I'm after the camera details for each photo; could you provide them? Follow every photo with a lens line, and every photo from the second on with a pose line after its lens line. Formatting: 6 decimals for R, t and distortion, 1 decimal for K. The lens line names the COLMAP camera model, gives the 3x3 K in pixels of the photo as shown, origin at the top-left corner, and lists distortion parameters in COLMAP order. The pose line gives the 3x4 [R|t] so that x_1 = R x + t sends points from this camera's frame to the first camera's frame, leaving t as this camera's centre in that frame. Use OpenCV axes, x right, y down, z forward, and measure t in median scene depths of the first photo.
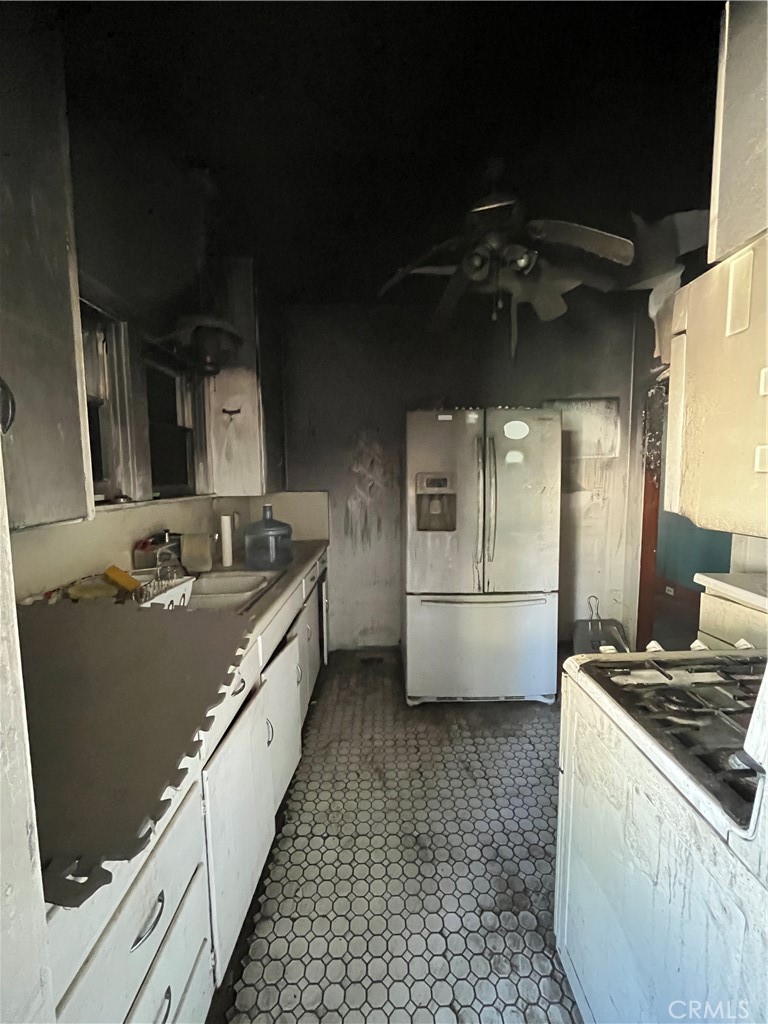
lens RADIAL K [[415.9, 0, 387.5], [0, 415.9, 513.2], [0, 0, 1]] dist [-0.002108, -0.000820]
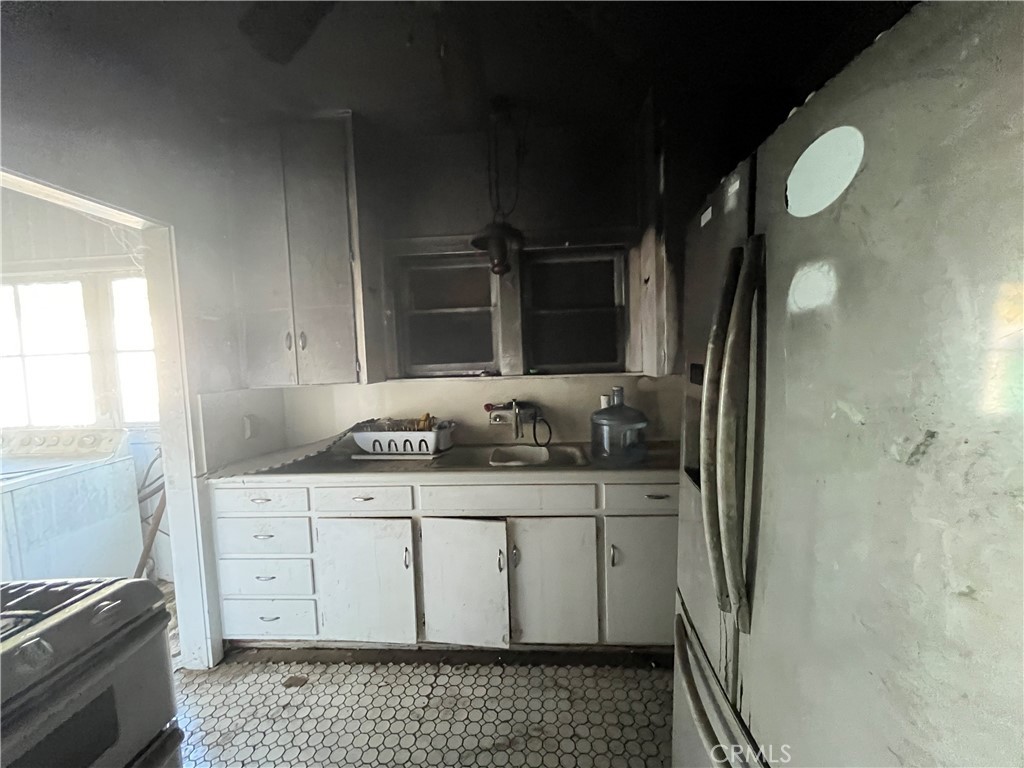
lens RADIAL K [[415.9, 0, 510.4], [0, 415.9, 384.0], [0, 0, 1]] dist [-0.002108, -0.000820]
pose [[-0.086099, 0.083457, -0.992785, 0.763715], [-0.048080, 0.994976, 0.087811, -0.123524], [0.995126, 0.055294, -0.081654, 1.142422]]
